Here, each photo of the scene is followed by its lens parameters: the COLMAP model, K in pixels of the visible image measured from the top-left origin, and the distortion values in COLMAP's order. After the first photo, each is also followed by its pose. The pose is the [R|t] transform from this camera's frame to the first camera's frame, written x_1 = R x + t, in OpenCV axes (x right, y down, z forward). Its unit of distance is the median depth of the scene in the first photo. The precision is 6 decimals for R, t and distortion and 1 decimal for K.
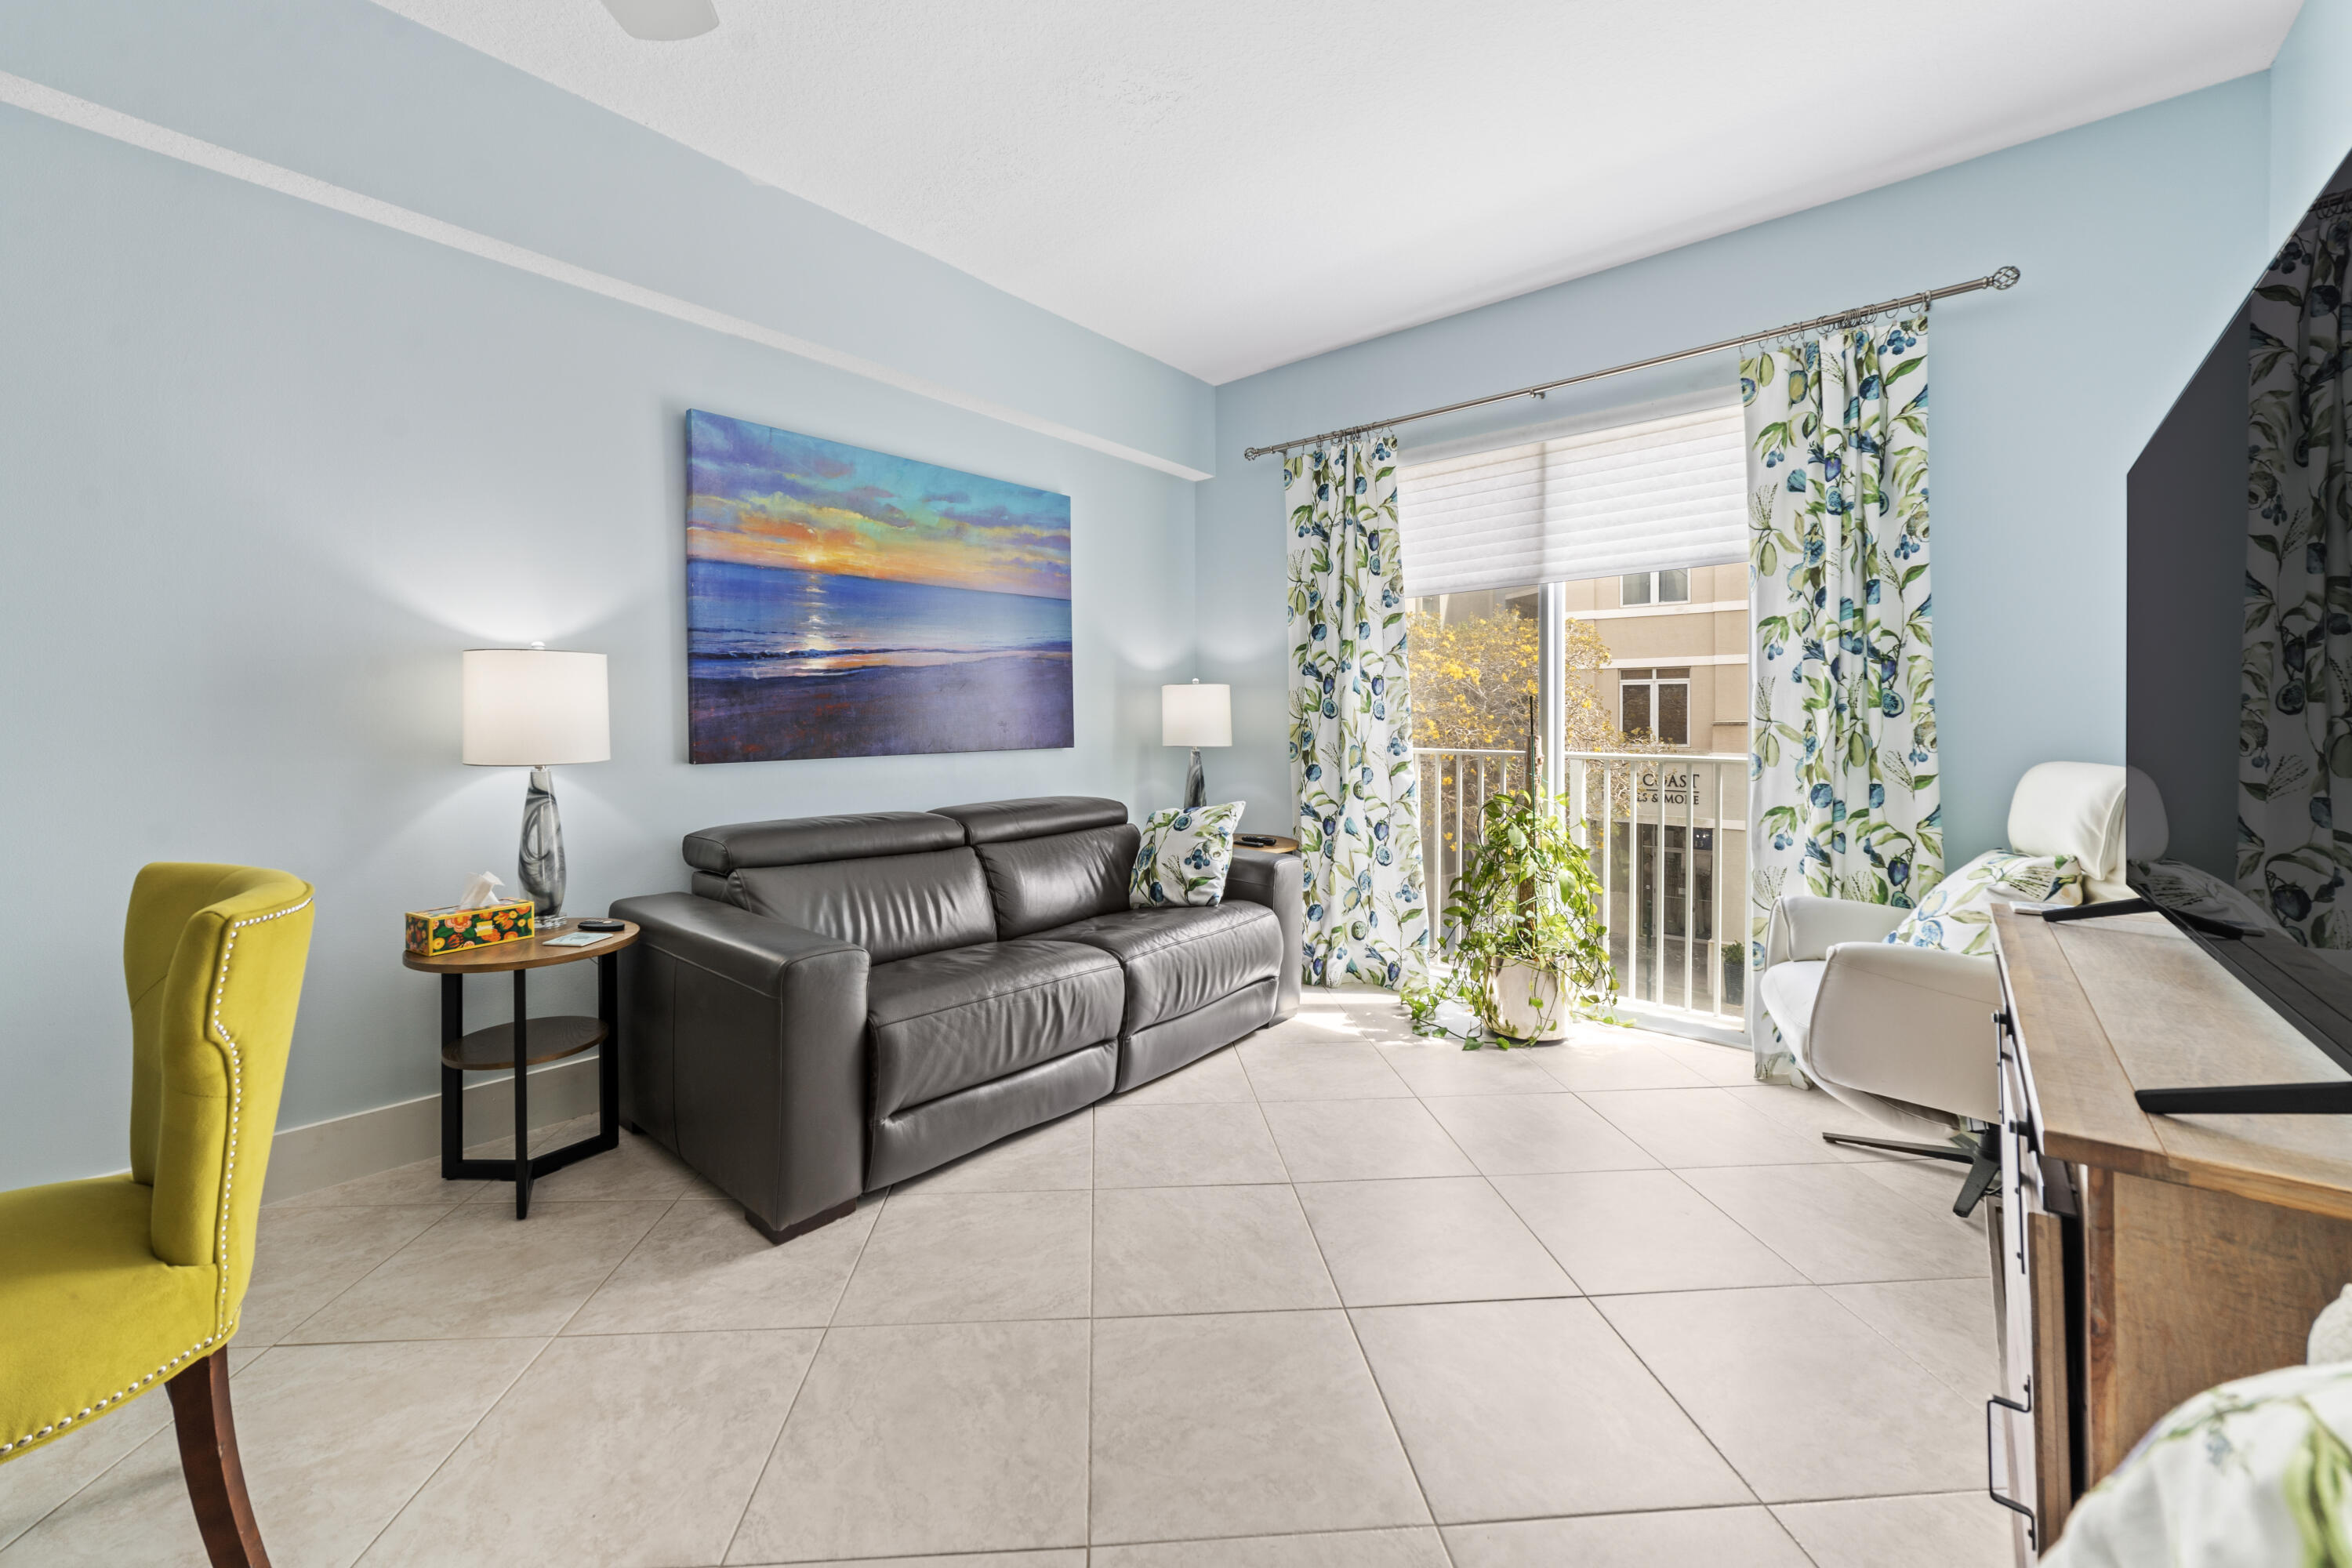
lens RADIAL K [[914.0, 0, 1200.2], [0, 914.0, 725.3], [0, 0, 1]] dist [-0.020951, 0.005455]
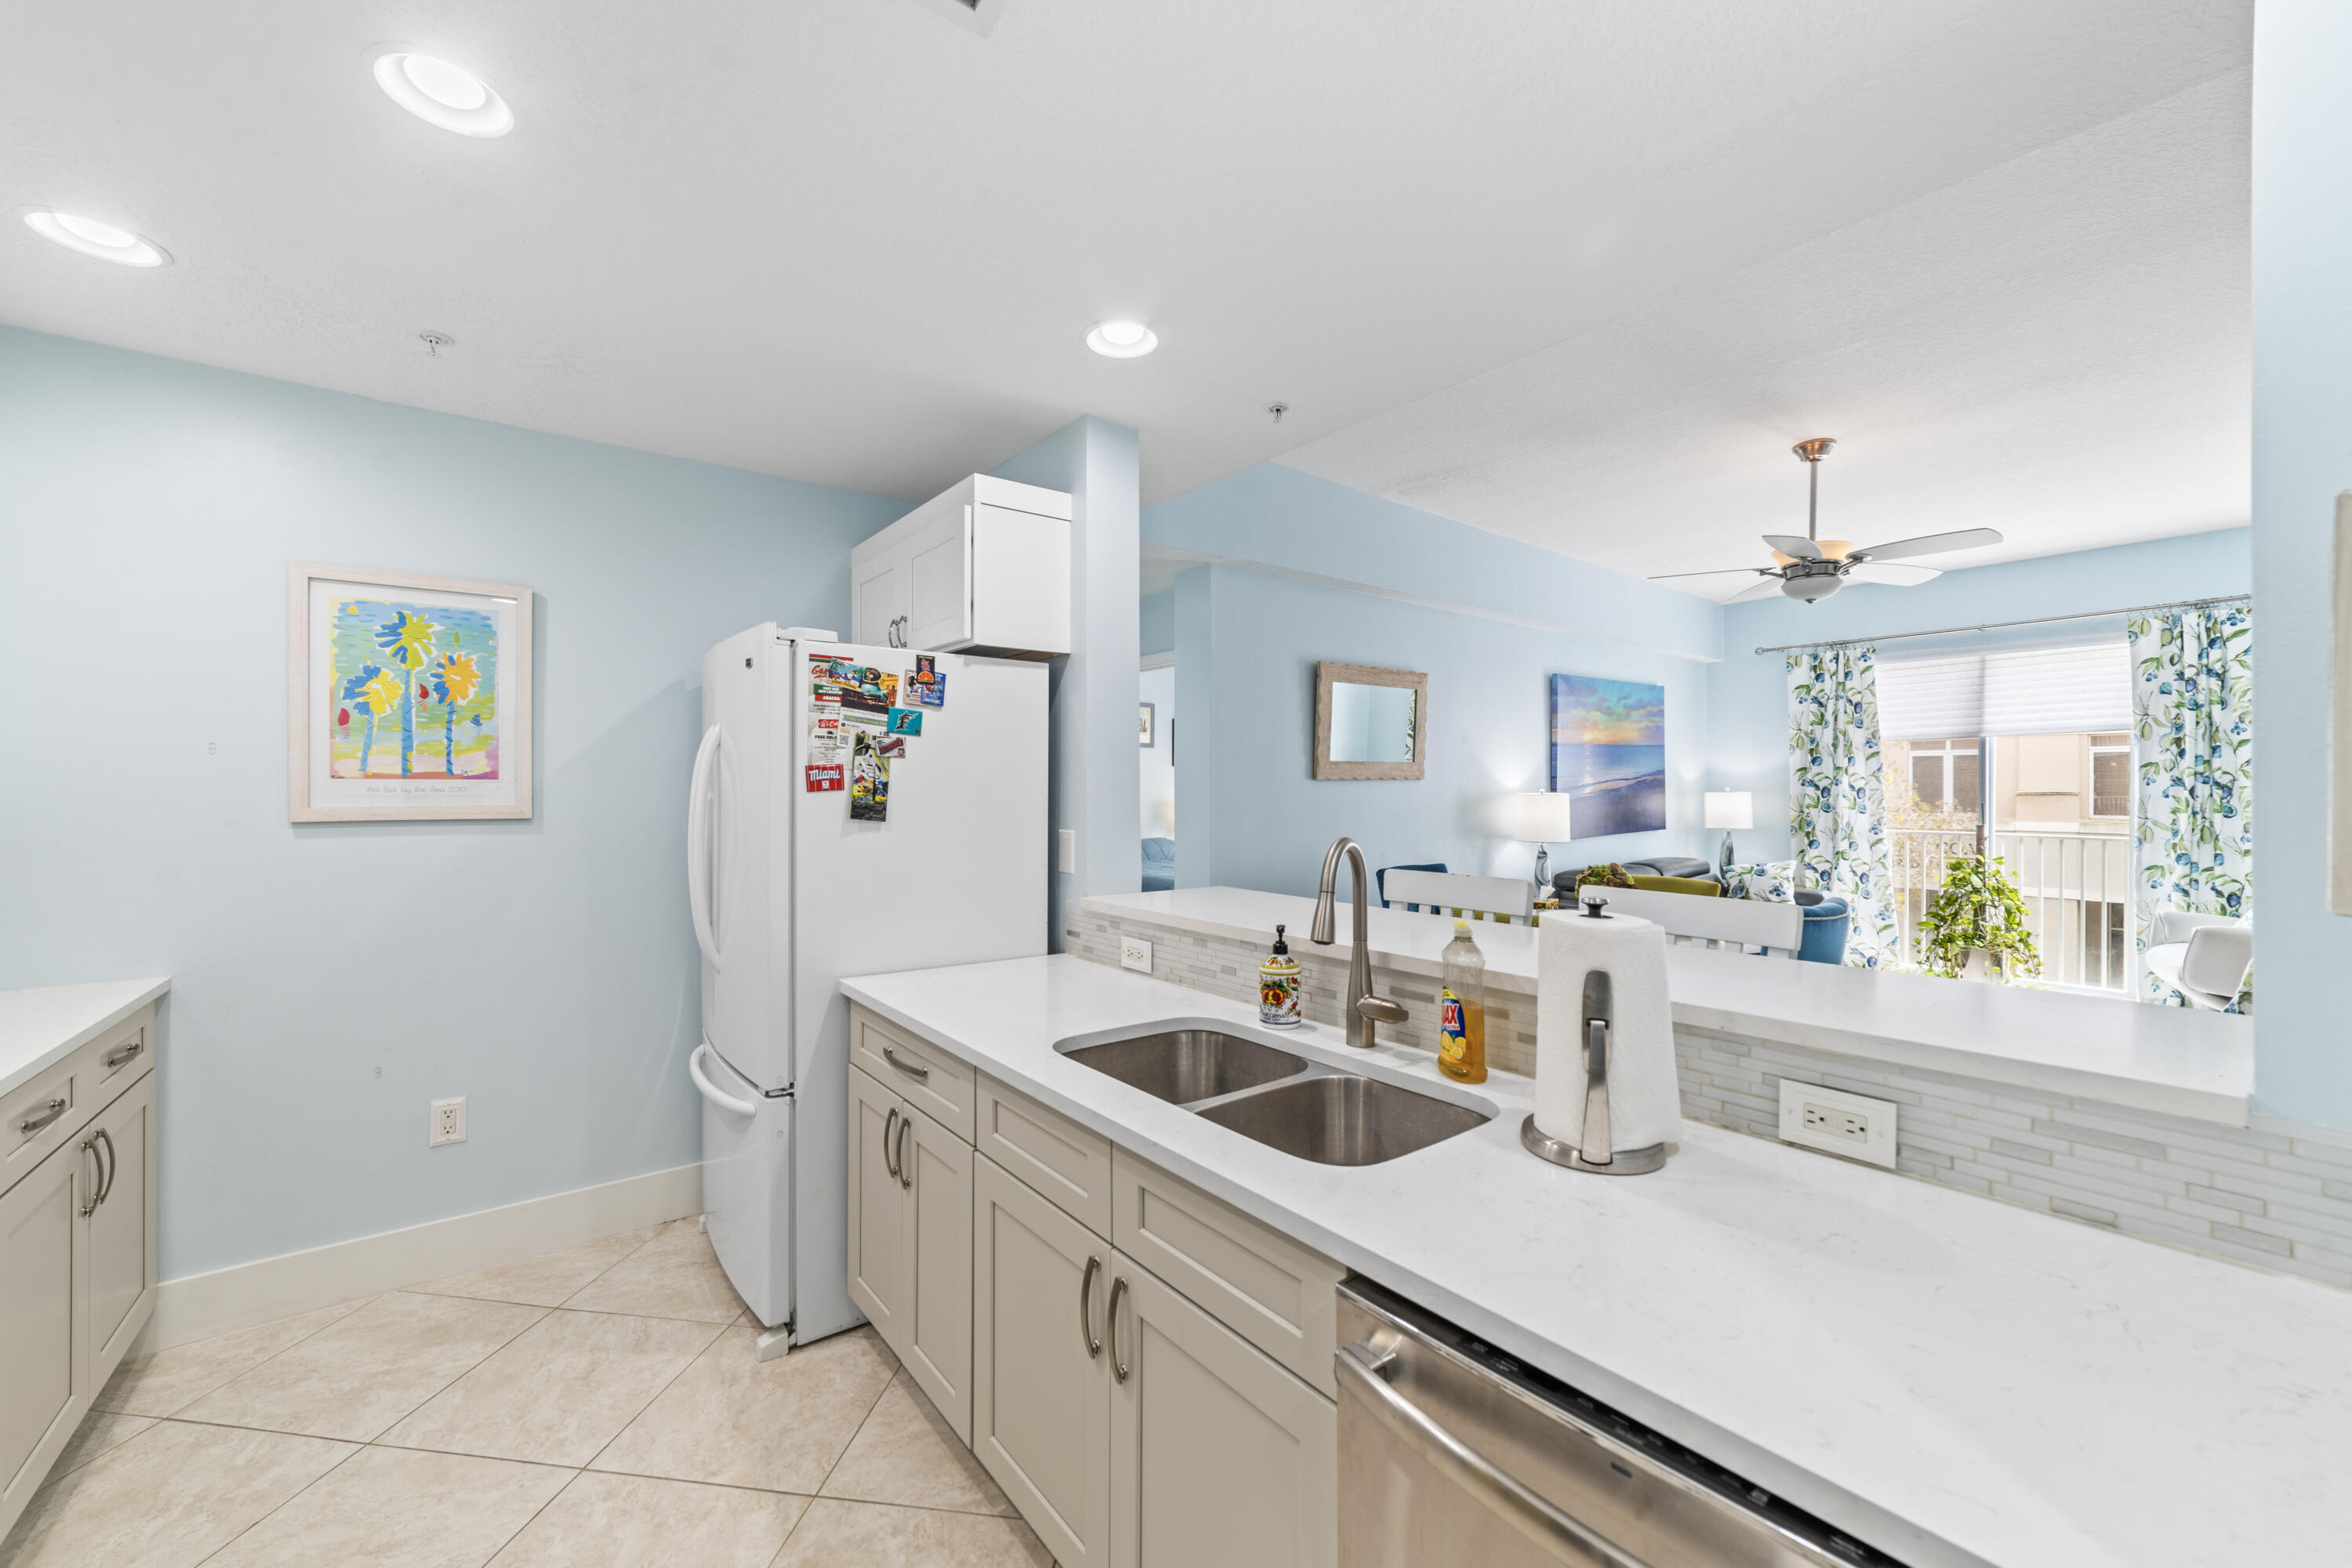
lens RADIAL K [[914.0, 0, 1166.1], [0, 914.0, 793.3], [0, 0, 1]] dist [-0.020951, 0.005455]
pose [[0.975914, -0.004502, -0.218108, -0.827442], [0.005521, 0.999977, 0.004063, -0.067738], [0.218085, -0.005169, 0.975916, -1.093652]]
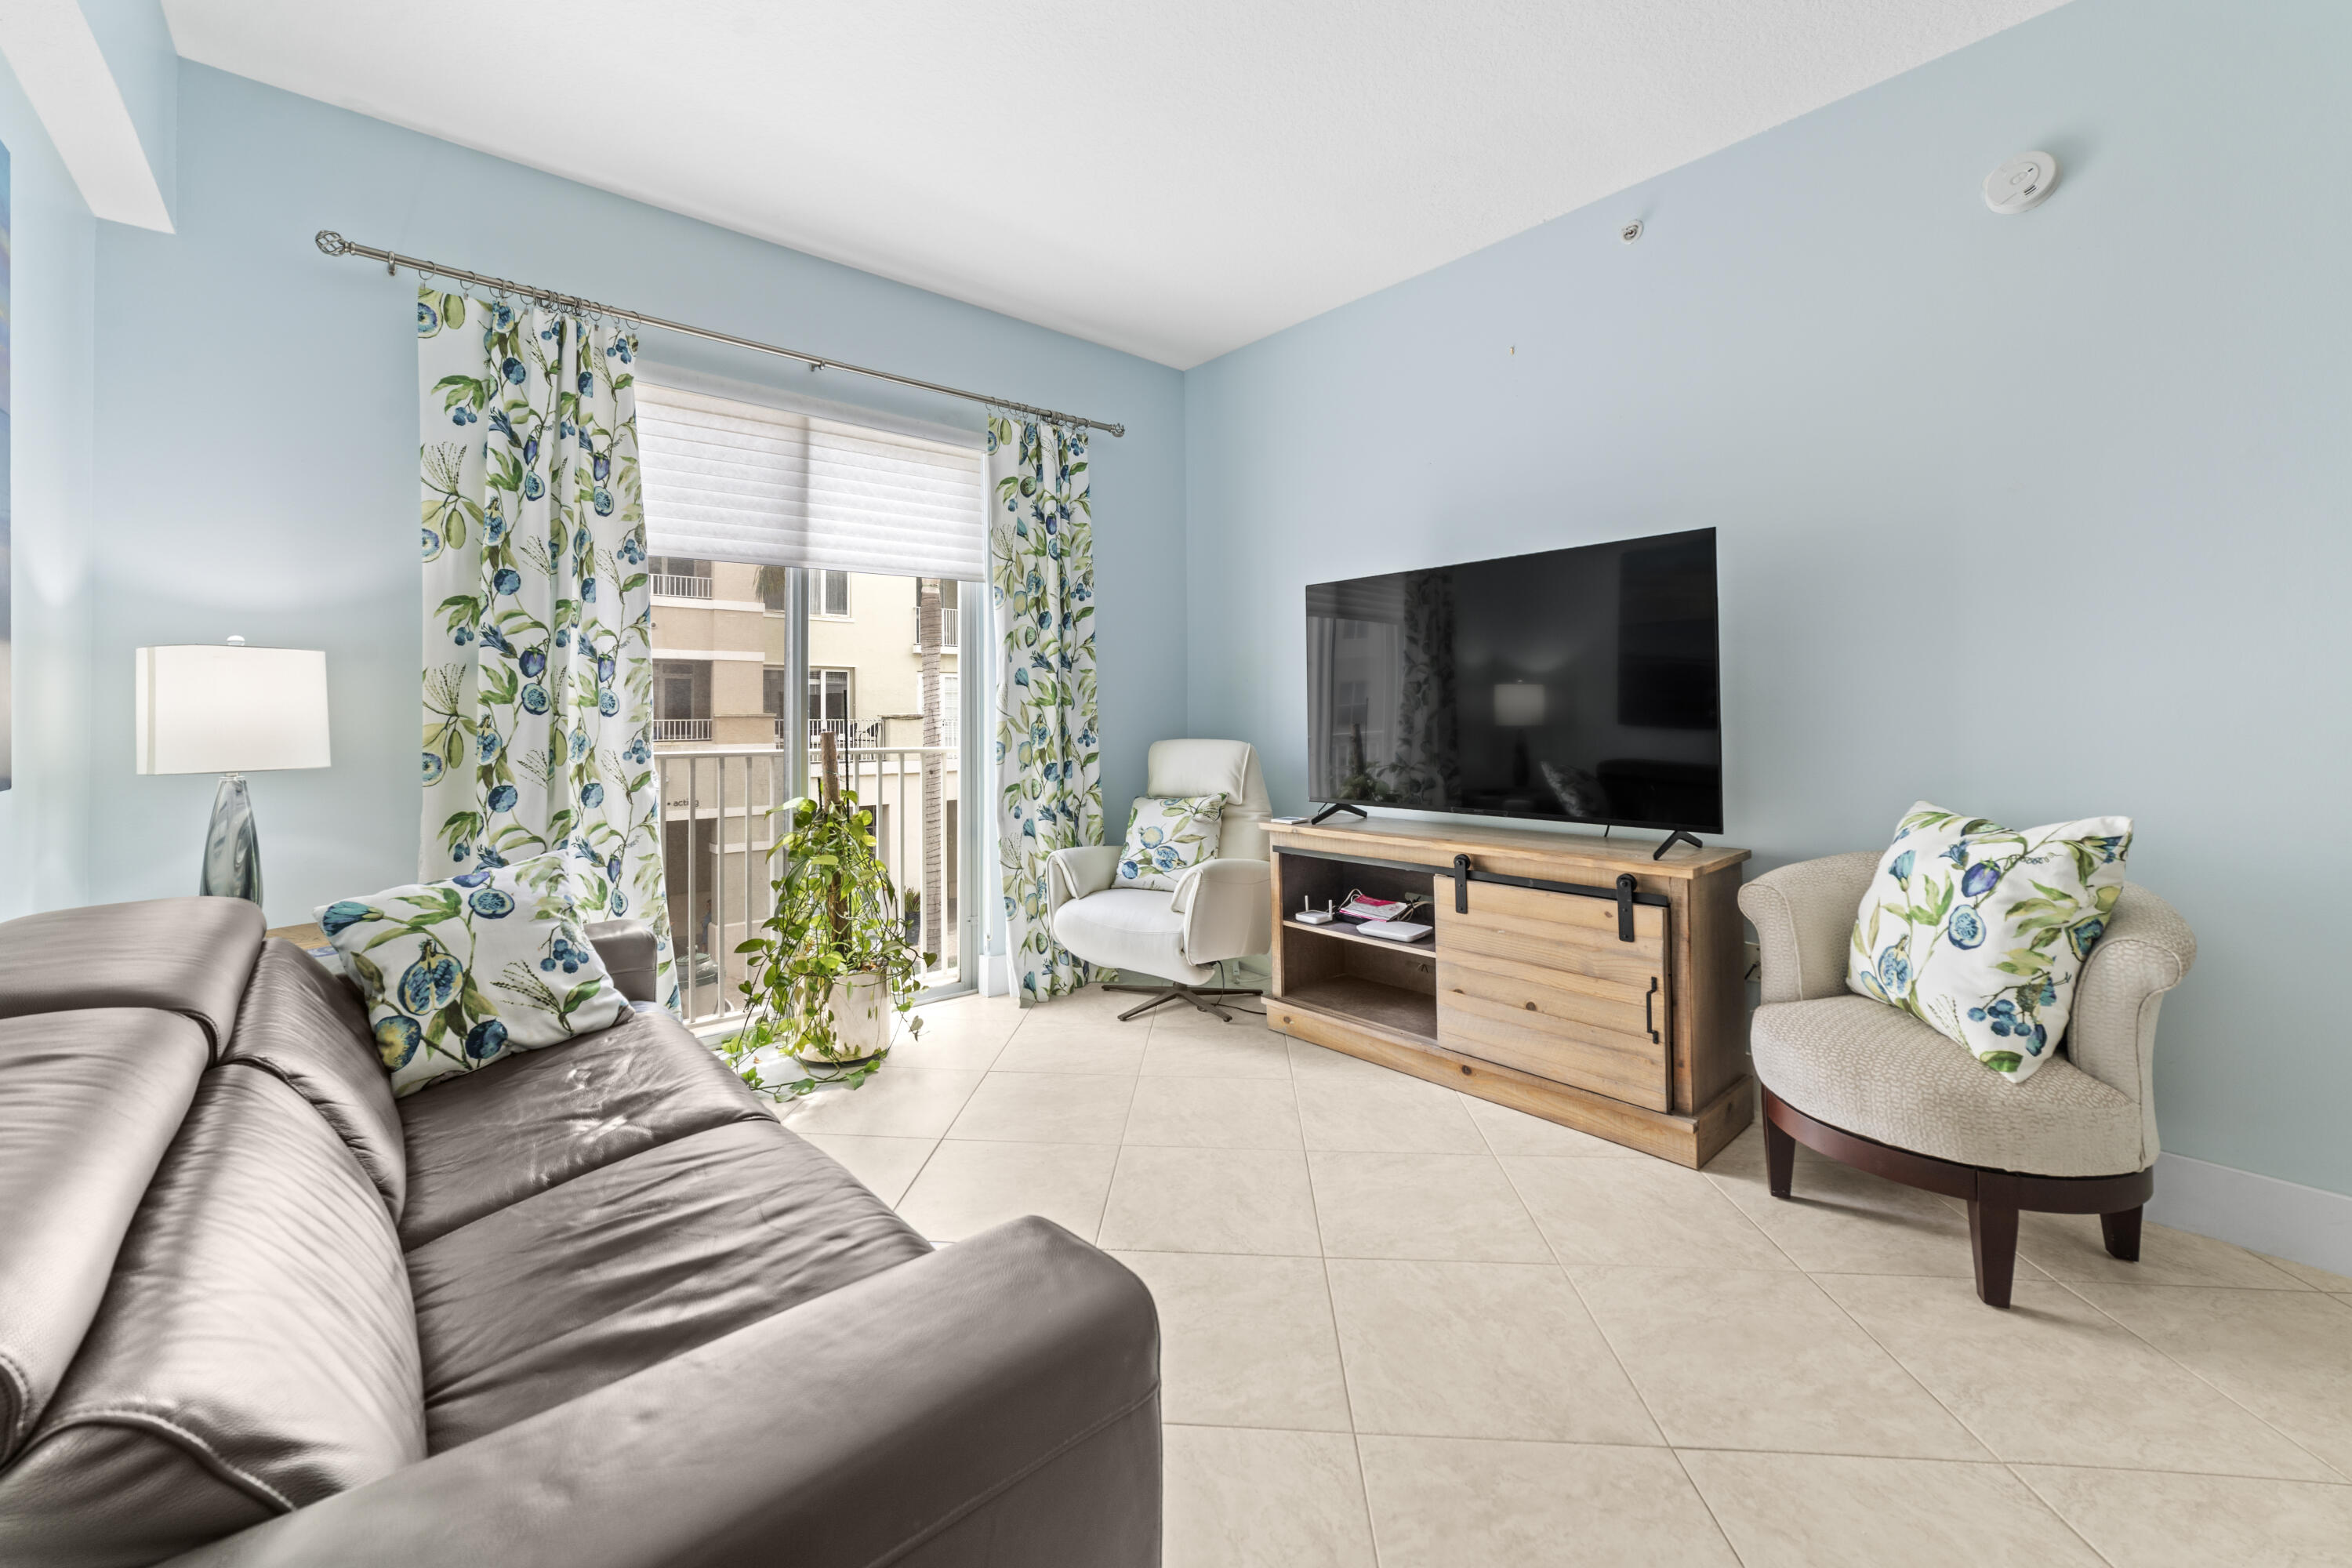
lens RADIAL K [[914.0, 0, 1141.0], [0, 914.0, 698.5], [0, 0, 1]] dist [-0.020951, 0.005455]
pose [[0.187896, 0.013487, 0.982096, -0.506776], [0.008449, 0.999847, -0.015347, -0.006212], [-0.982153, 0.011181, 0.187753, 0.530225]]
